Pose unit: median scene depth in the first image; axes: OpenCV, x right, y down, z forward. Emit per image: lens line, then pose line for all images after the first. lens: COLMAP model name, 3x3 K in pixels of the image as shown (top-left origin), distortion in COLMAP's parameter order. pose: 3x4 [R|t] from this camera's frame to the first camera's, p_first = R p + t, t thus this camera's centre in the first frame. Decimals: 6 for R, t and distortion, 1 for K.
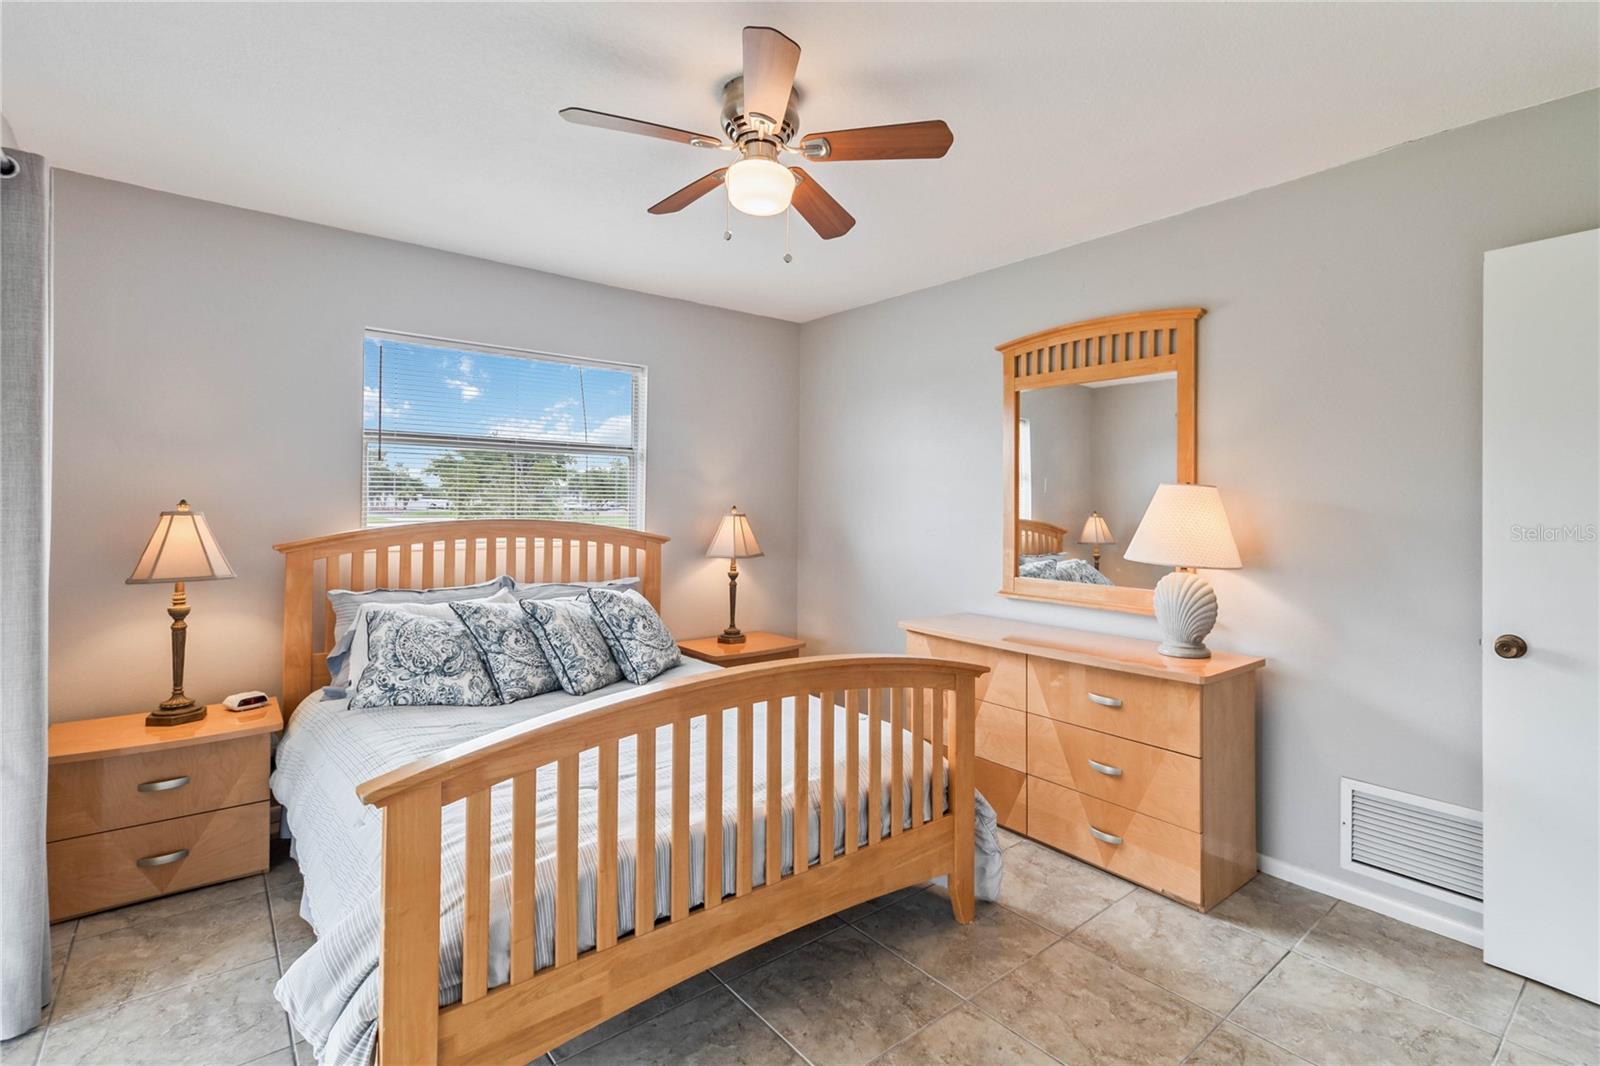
lens RADIAL K [[738.9, 0, 815.7], [0, 738.9, 503.3], [0, 0, 1]] dist [0.004554, -0.001097]
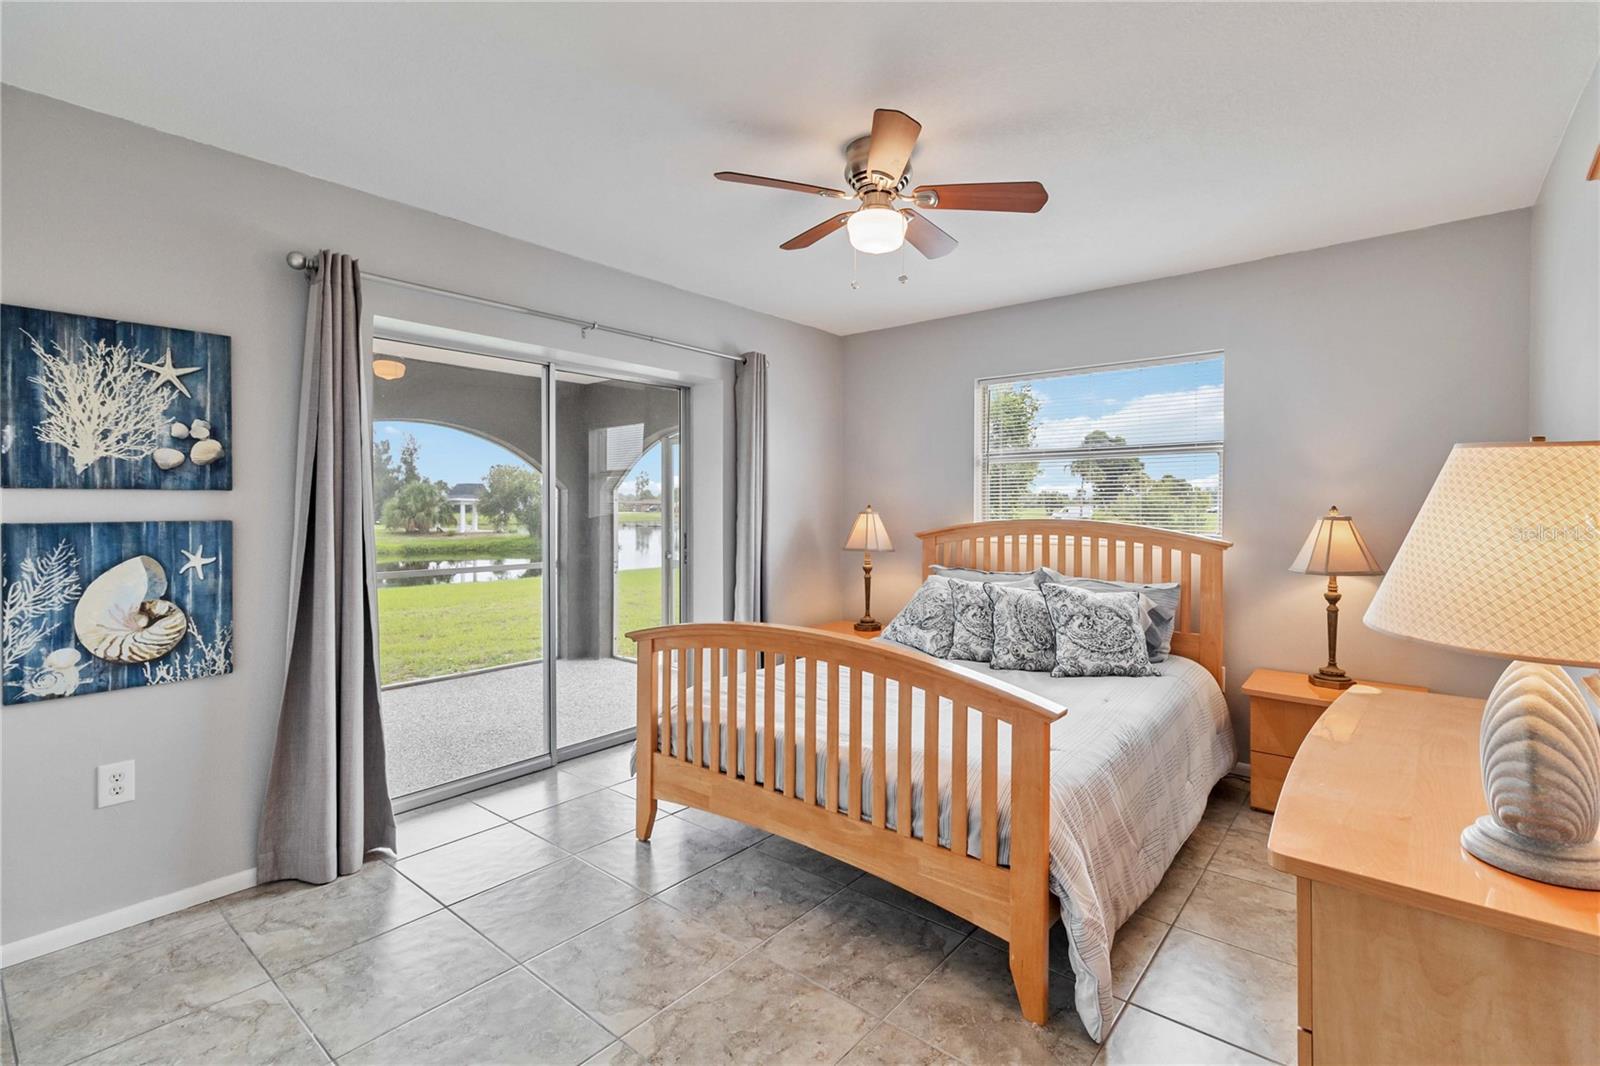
lens RADIAL K [[726.6, 0, 824.6], [0, 726.6, 515.0], [0, 0, 1]] dist [0.001845, -0.000306]
pose [[0.204910, 0.002706, -0.978777, 0.816967], [0.004799, 0.999981, 0.003769, 0.011635], [0.978769, -0.005470, 0.204893, 0.545212]]
